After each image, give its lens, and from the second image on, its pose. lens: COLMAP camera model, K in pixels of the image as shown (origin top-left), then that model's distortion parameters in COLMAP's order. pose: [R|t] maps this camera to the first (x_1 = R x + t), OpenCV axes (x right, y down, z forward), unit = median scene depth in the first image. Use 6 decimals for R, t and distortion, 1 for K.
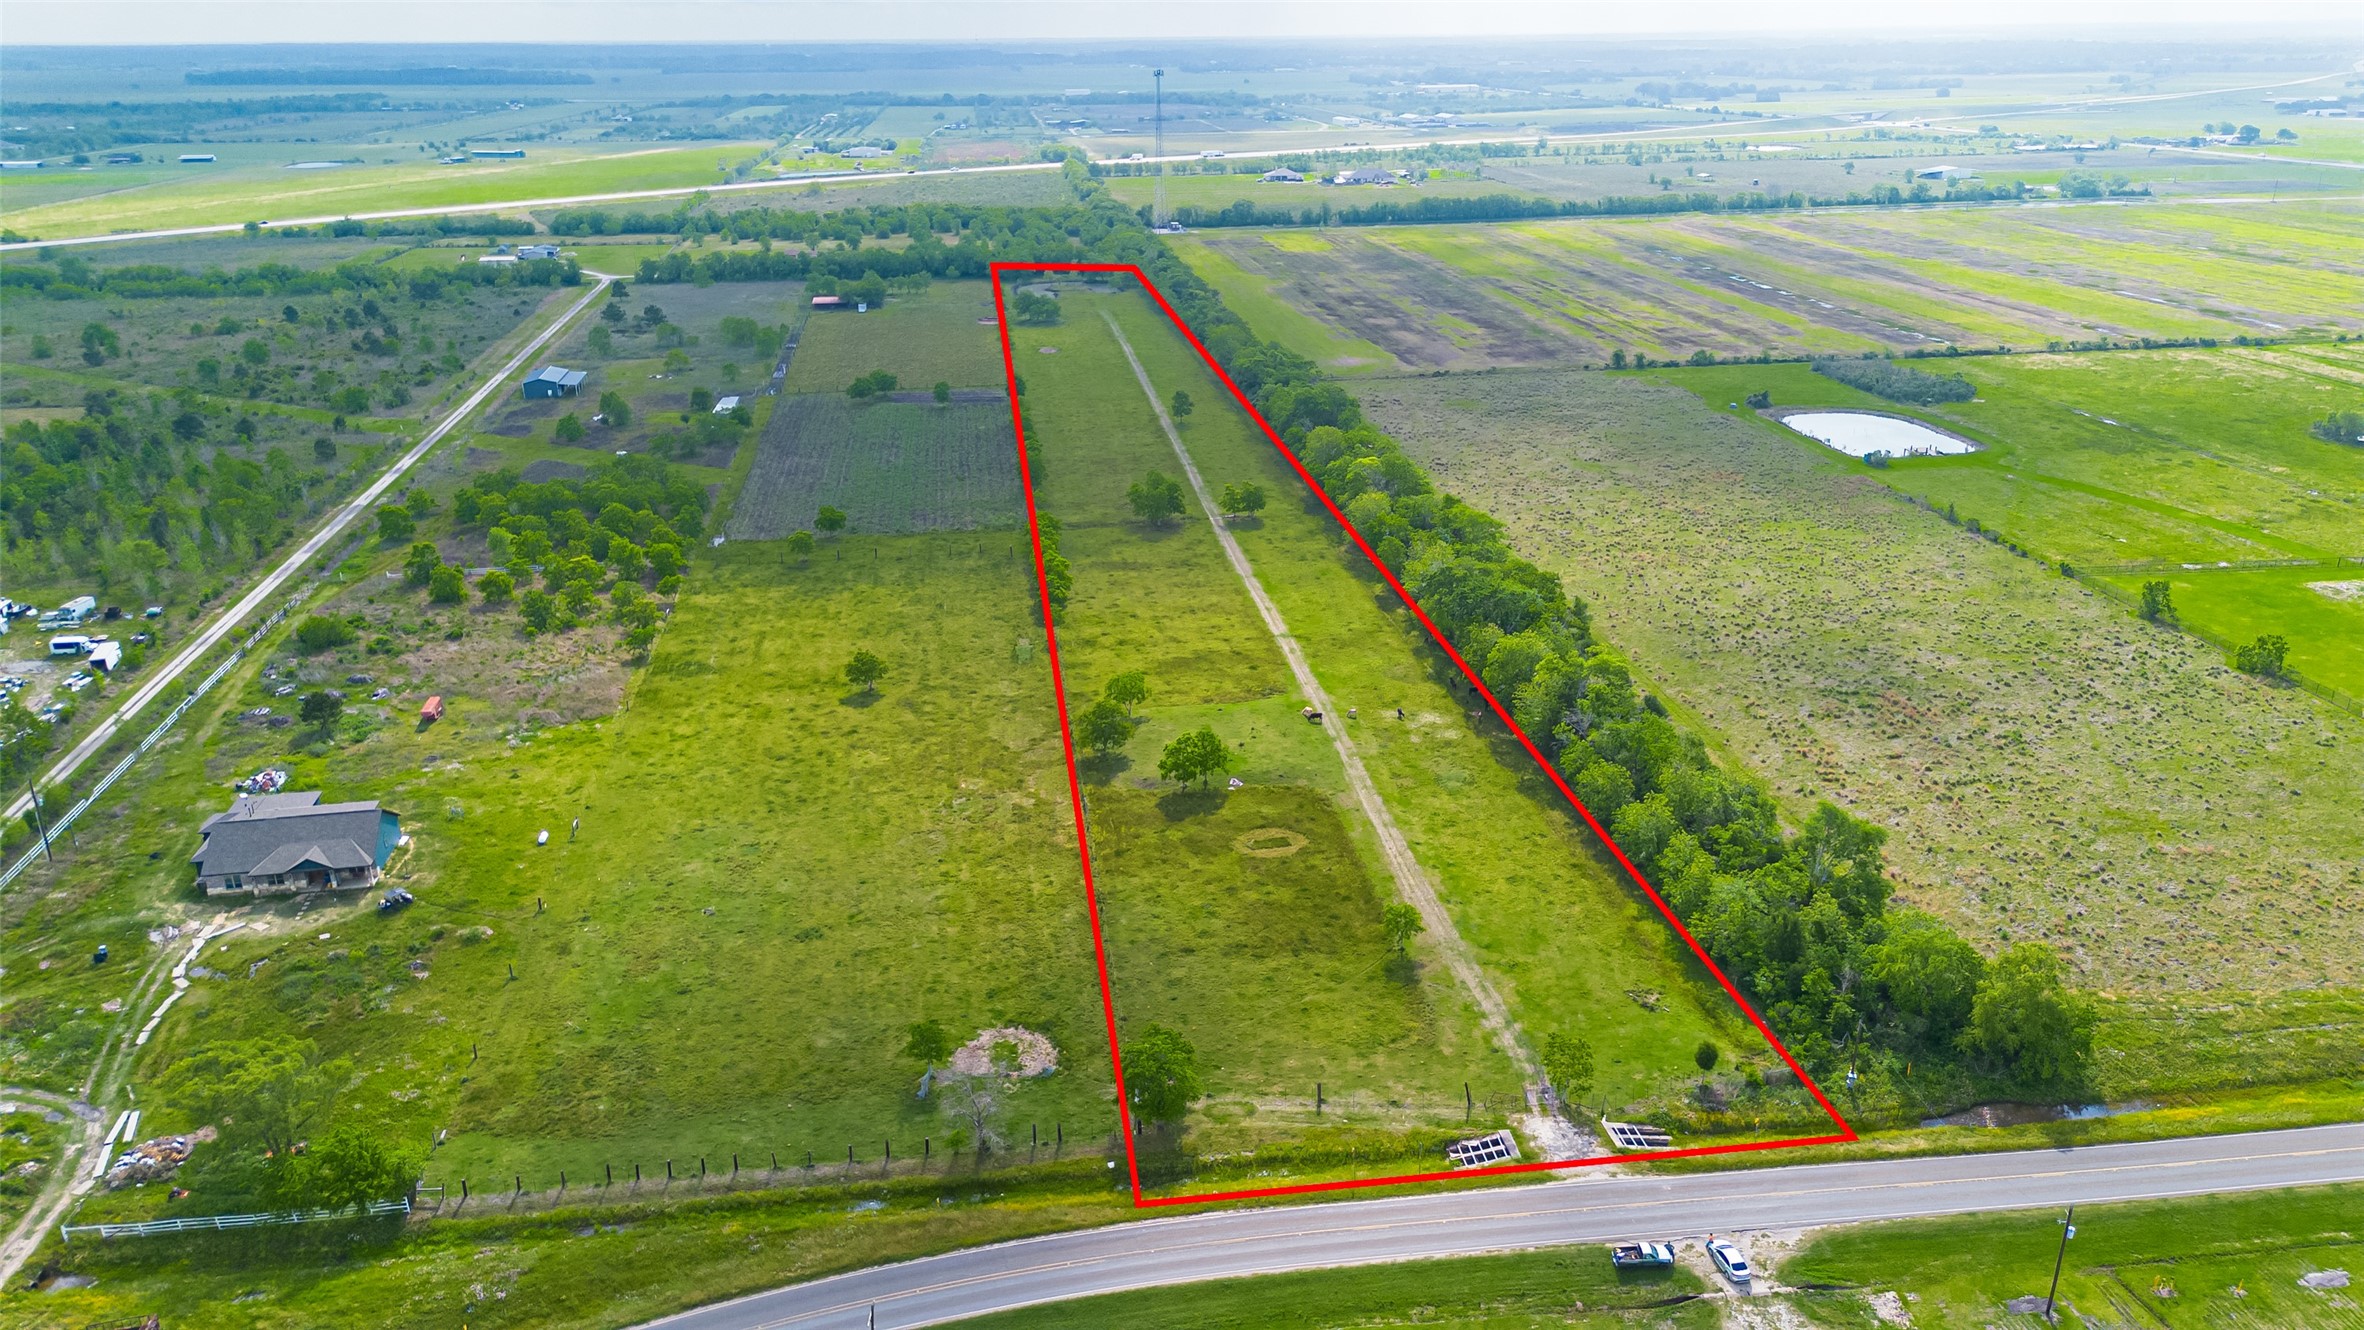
lens RADIAL K [[1676.9, 0, 1182.0], [0, 1676.9, 665.0], [0, 0, 1]] dist [0.068148, -0.062370]
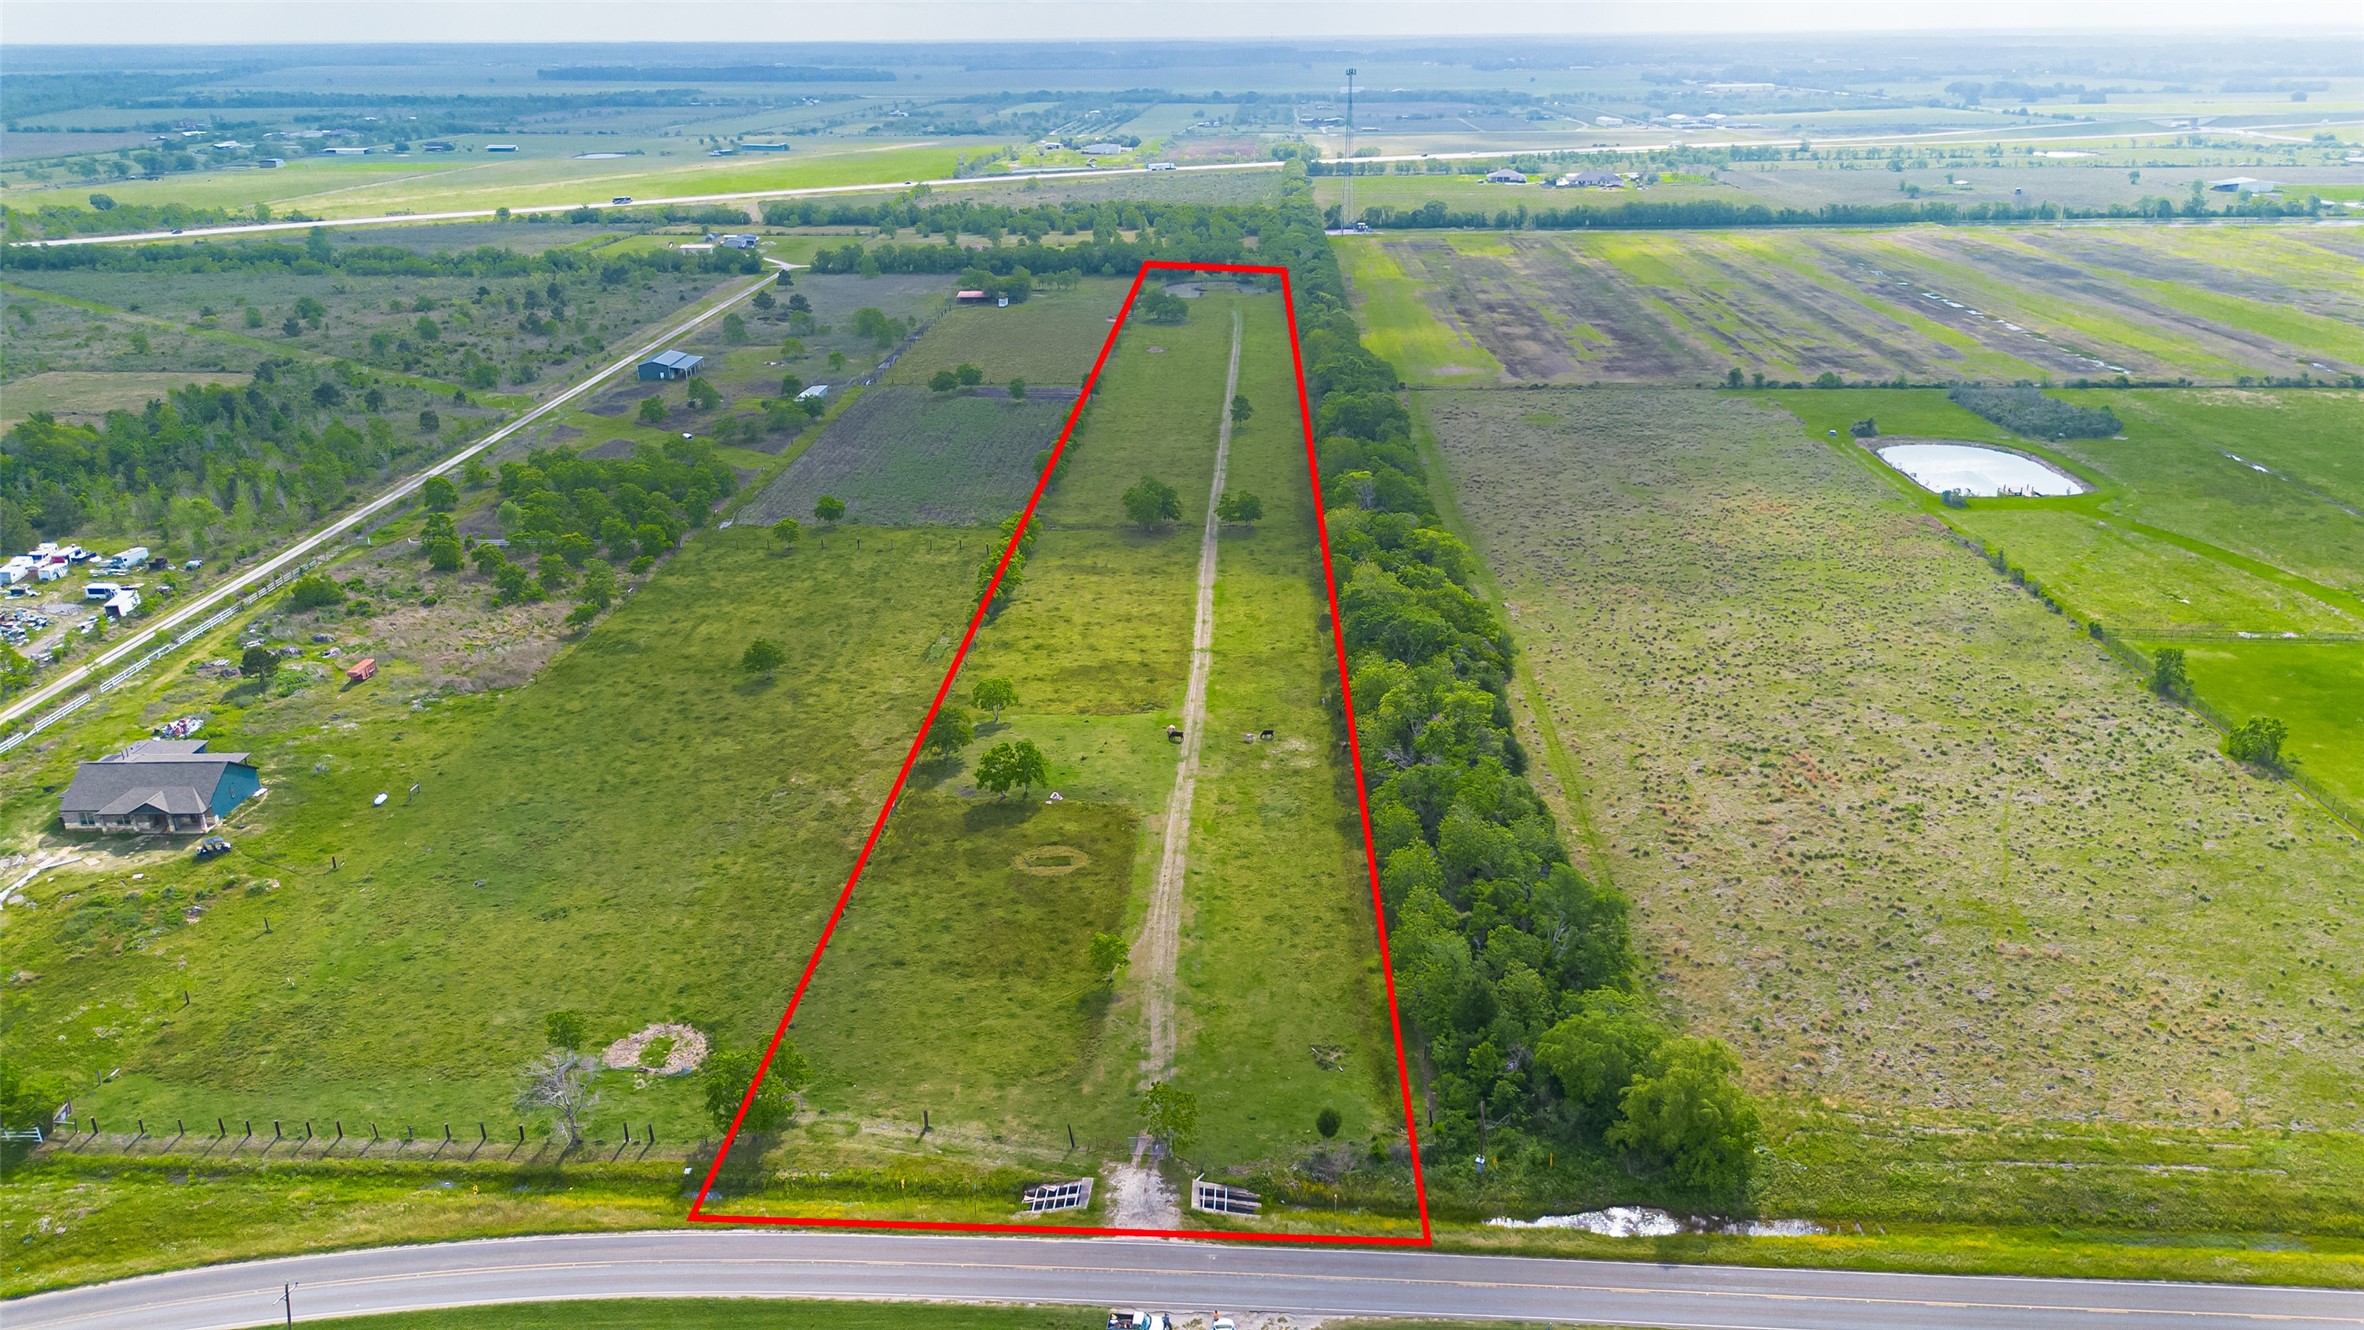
lens RADIAL K [[1686.3, 0, 1181.7], [0, 1686.3, 647.2], [0, 0, 1]] dist [0.073878, -0.073606]
pose [[0.984589, 0.060959, -0.163918, 0.246565], [-0.062535, 0.998033, -0.004463, -0.016378], [0.163323, 0.014645, 0.986464, 0.032306]]
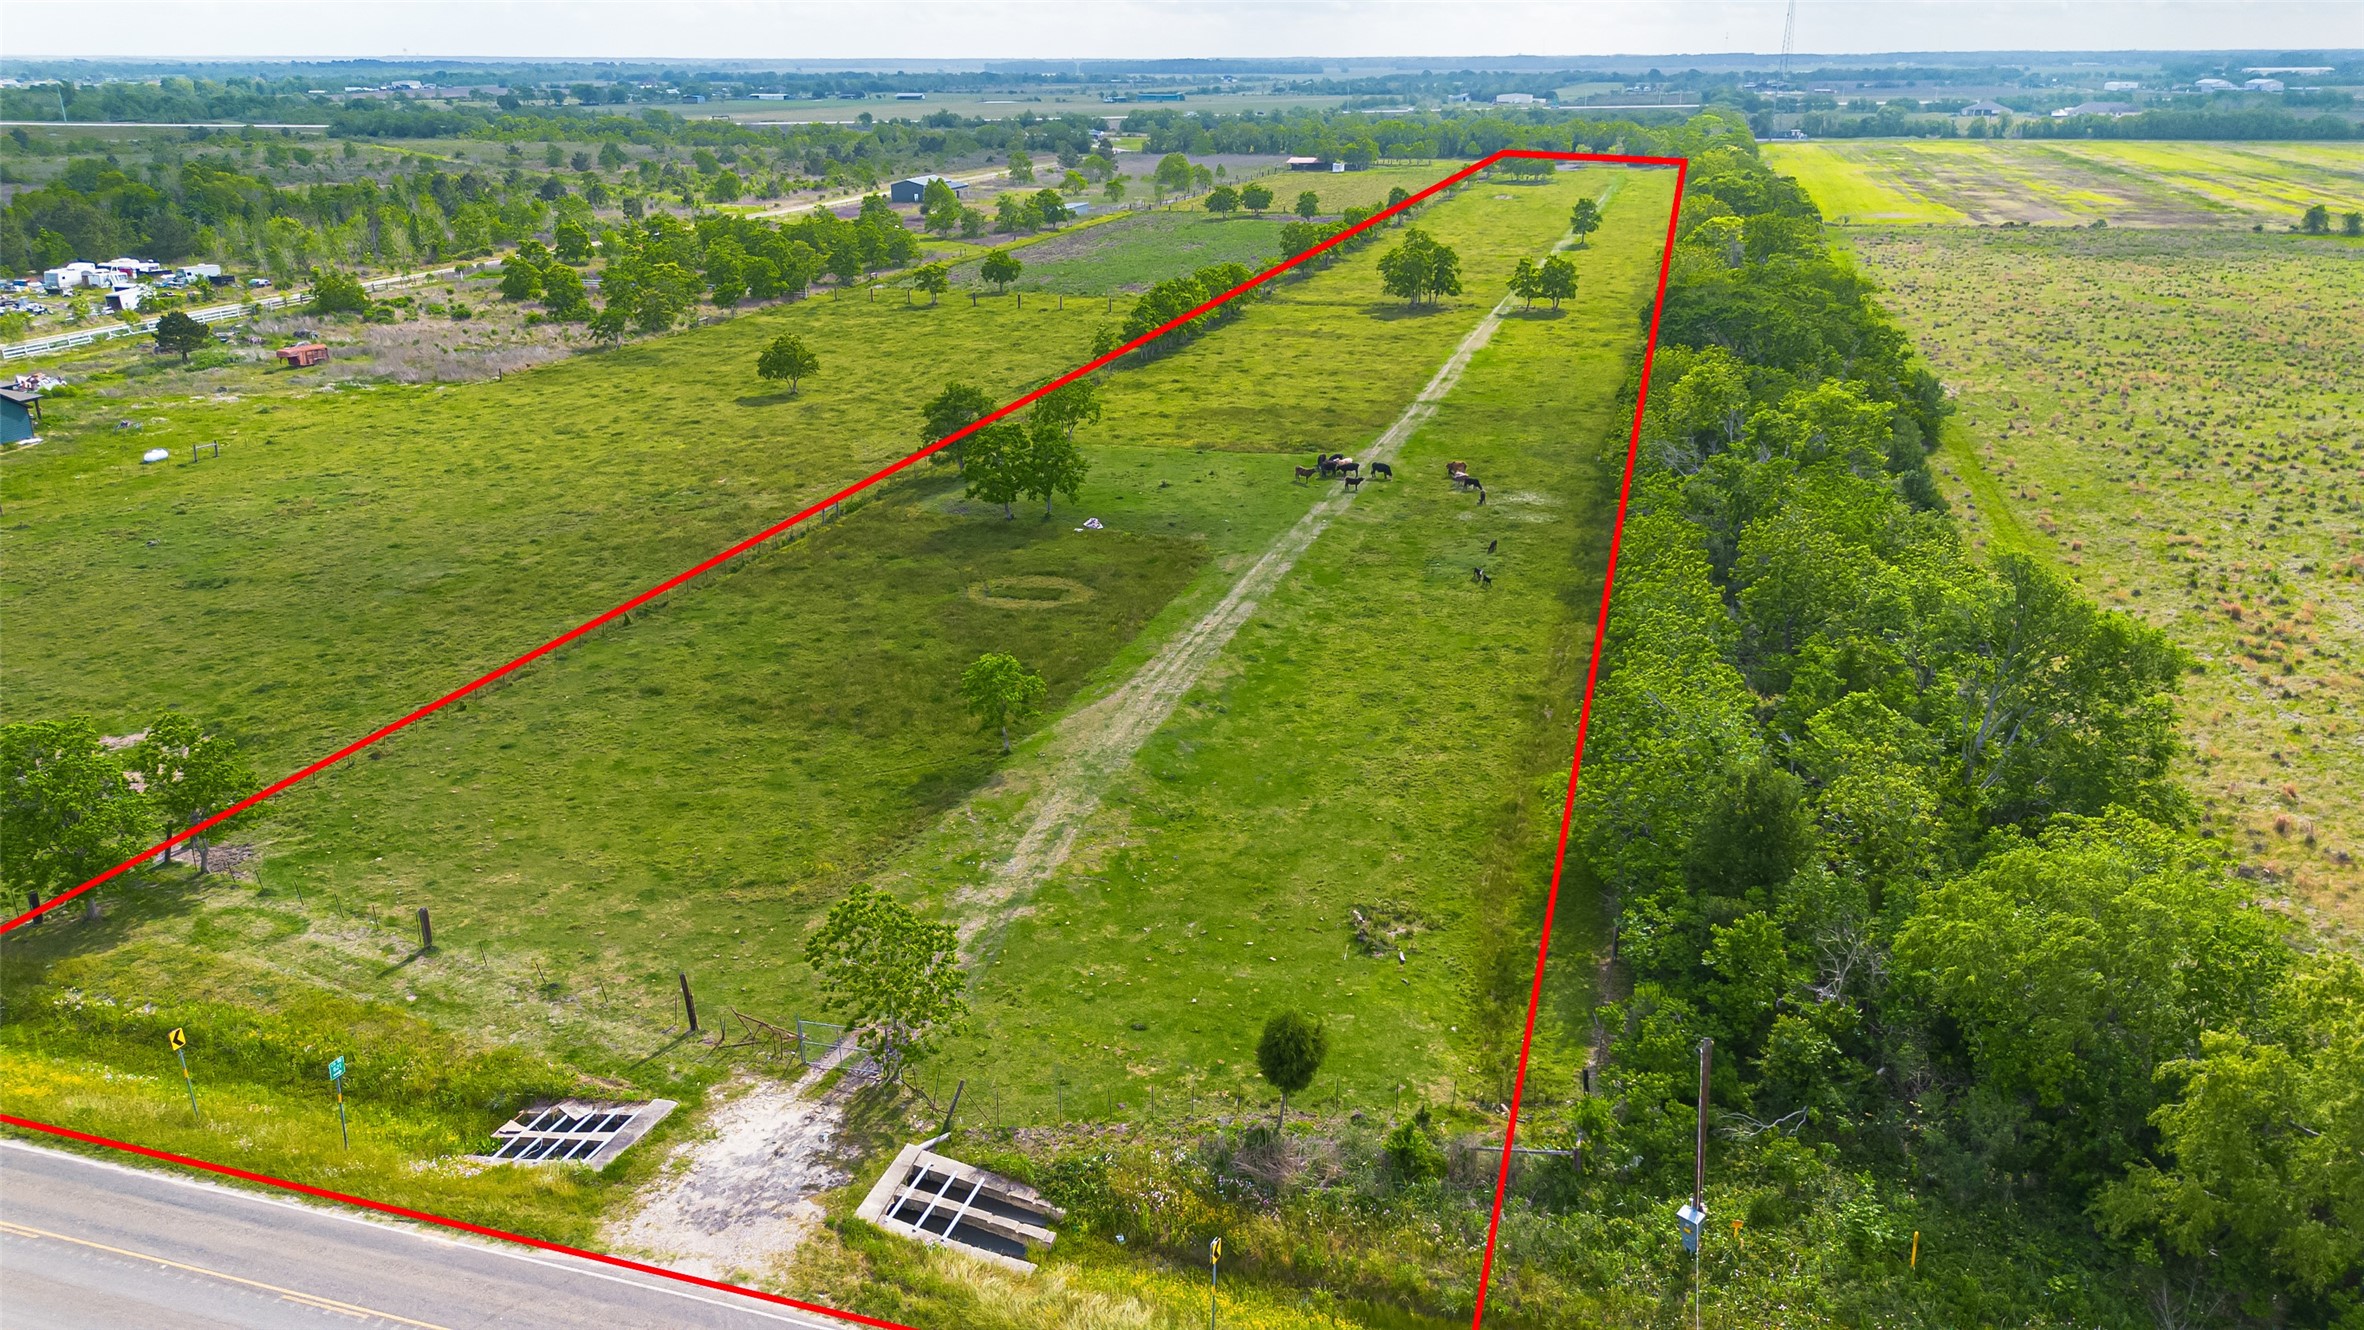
lens RADIAL K [[1676.9, 0, 1182.0], [0, 1676.9, 665.0], [0, 0, 1]] dist [0.068148, -0.062370]
pose [[0.912103, 0.144990, -0.383466, 0.276859], [-0.149883, 0.988553, 0.017267, 0.098733], [0.381580, 0.041726, 0.923394, 0.441447]]
